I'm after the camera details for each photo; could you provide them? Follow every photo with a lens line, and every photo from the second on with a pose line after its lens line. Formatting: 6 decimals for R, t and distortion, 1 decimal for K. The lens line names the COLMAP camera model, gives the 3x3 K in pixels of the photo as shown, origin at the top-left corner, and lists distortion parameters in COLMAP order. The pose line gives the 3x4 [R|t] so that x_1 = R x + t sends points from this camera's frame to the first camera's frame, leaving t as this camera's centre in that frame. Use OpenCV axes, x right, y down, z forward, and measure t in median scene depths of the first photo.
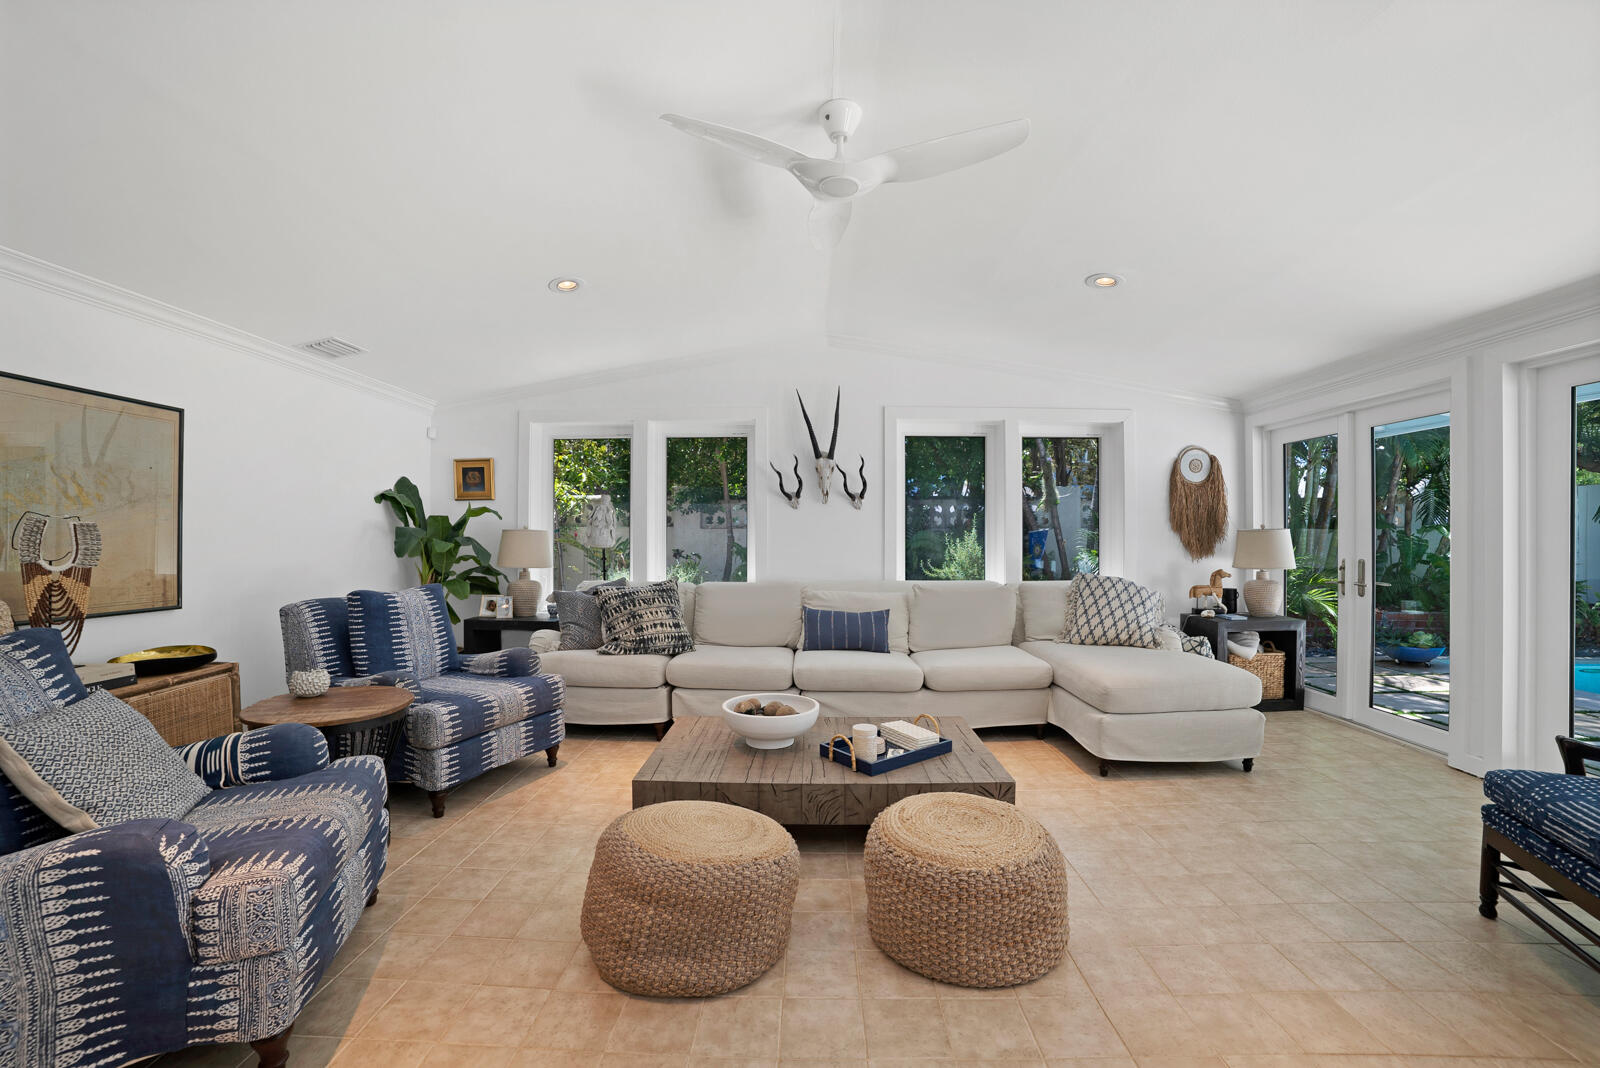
lens RADIAL K [[655.3, 0, 800.0], [0, 655.3, 534.0], [0, 0, 1]] dist [-0.111335, 0.038901]
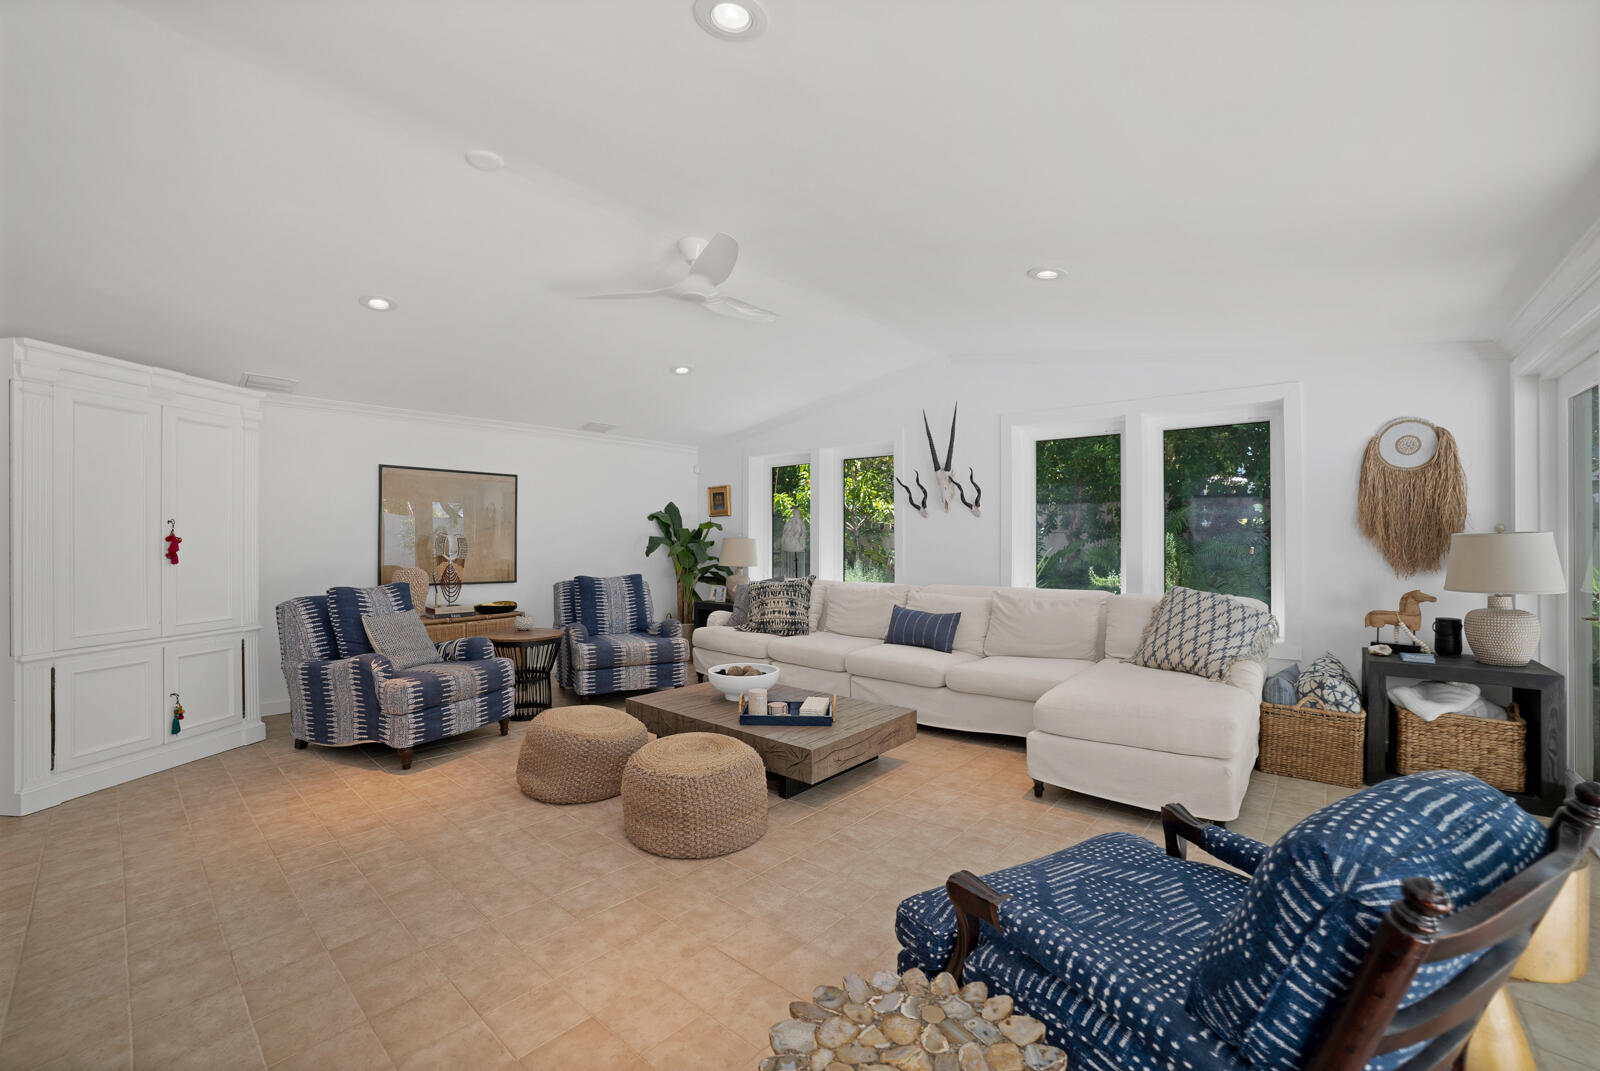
lens RADIAL K [[655.3, 0, 800.0], [0, 655.3, 535.5], [0, 0, 1]] dist [-0.111335, 0.038901]
pose [[0.770843, -0.005811, -0.636999, 0.587682], [0.004266, 0.999983, -0.003959, -0.005738], [0.637011, 0.000334, 0.770855, 0.024896]]
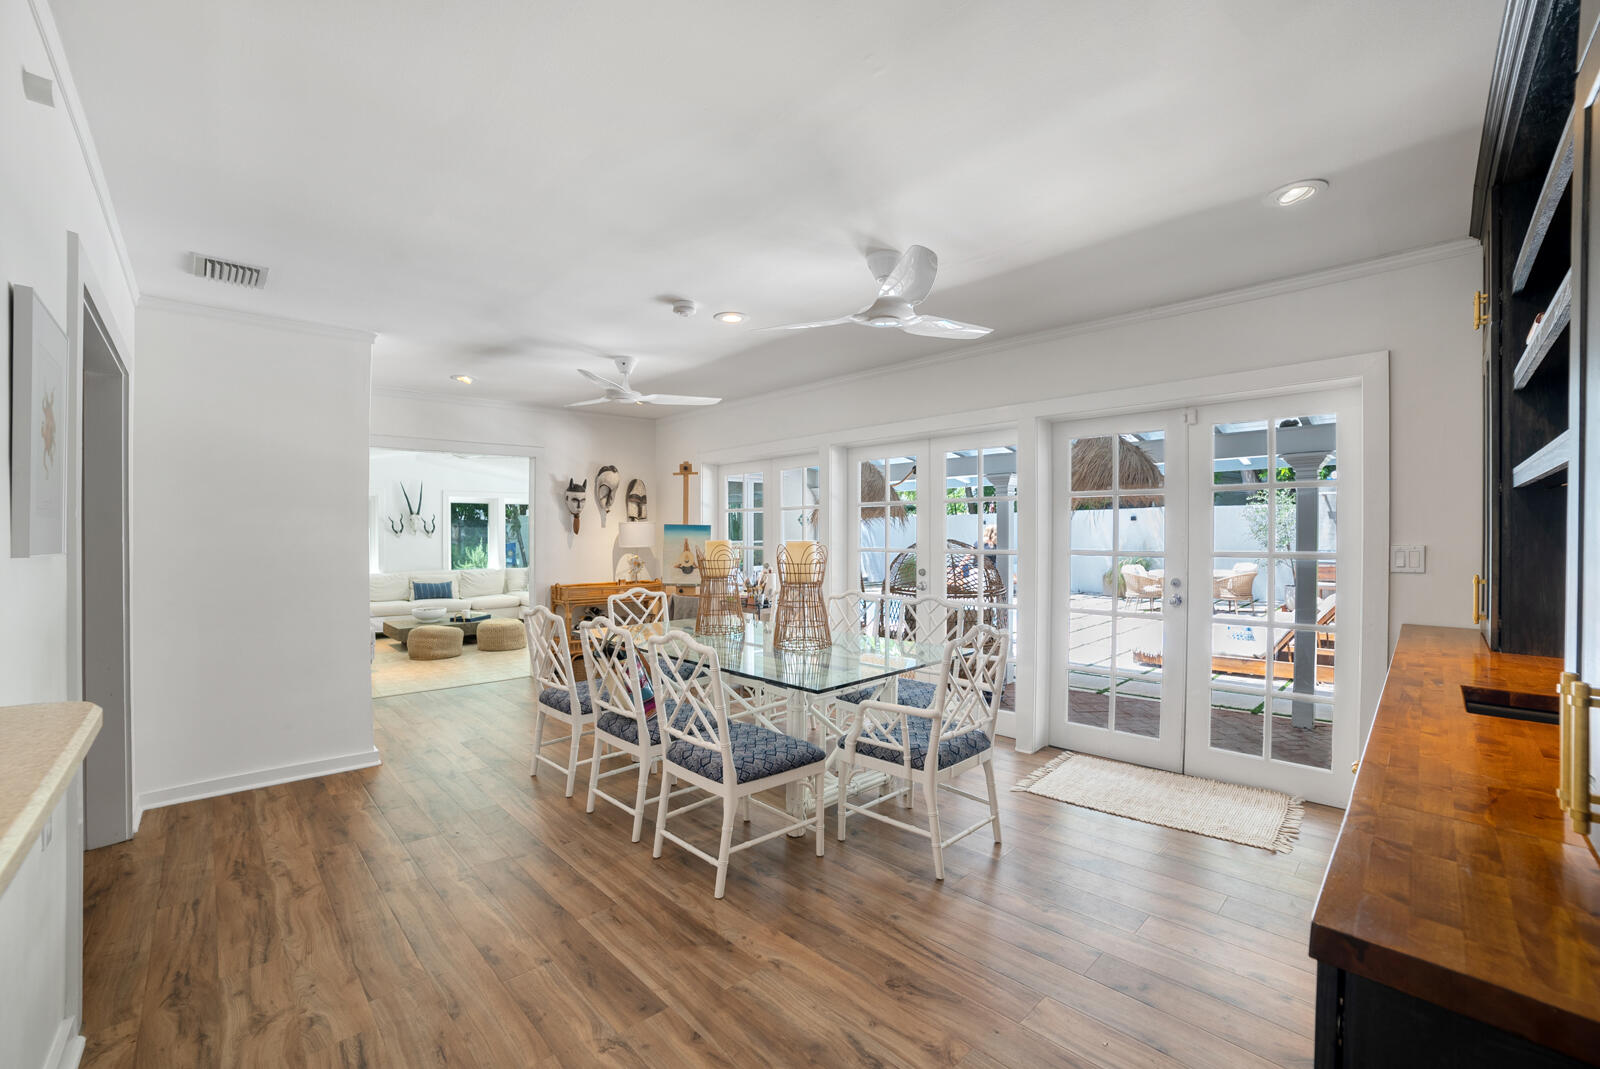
lens RADIAL K [[655.3, 0, 800.0], [0, 655.3, 534.5], [0, 0, 1]] dist [-0.111335, 0.038901]
pose [[0.704575, -0.001999, 0.709627, -0.595921], [-0.003929, 0.999970, 0.006719, -0.074782], [-0.709618, -0.007522, 0.704546, -1.496945]]
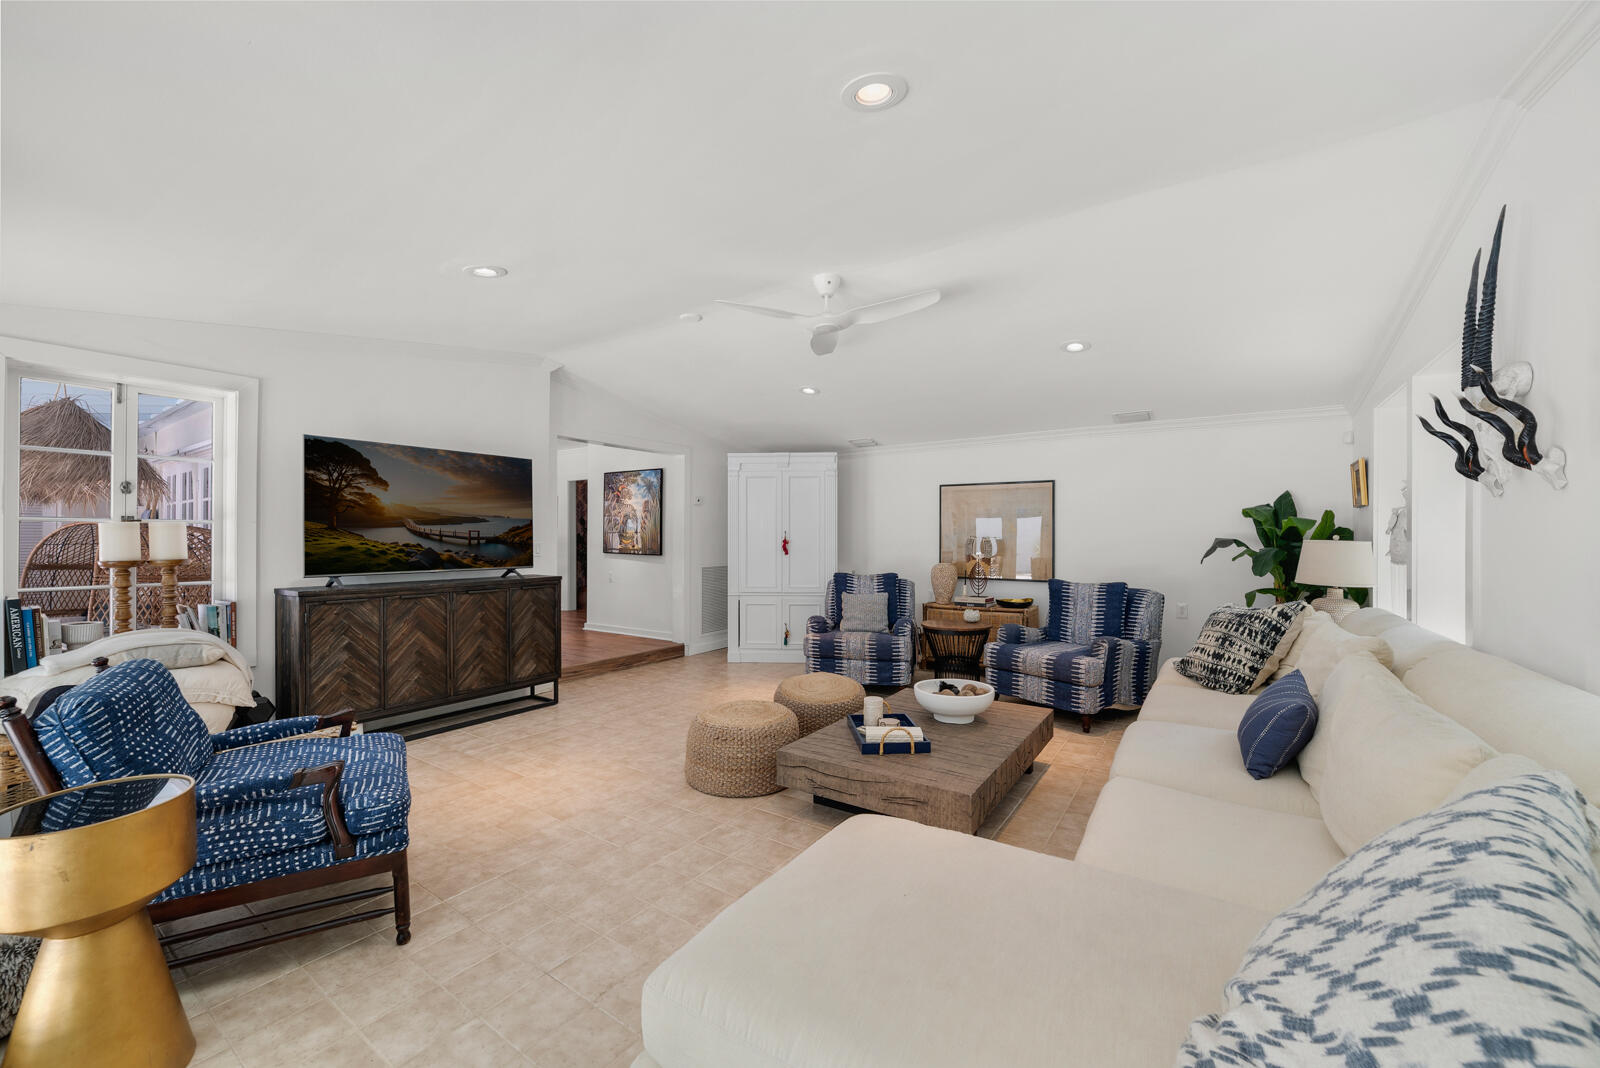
lens RADIAL K [[621.5, 0, 800.0], [0, 621.5, 534.0], [0, 0, 1]] dist [-0.054278, 0.031343]
pose [[-0.538315, -0.009246, -0.842693, 0.704357], [0.000492, 0.999936, -0.011286, -0.007130], [0.842744, -0.006490, -0.538276, 0.896500]]
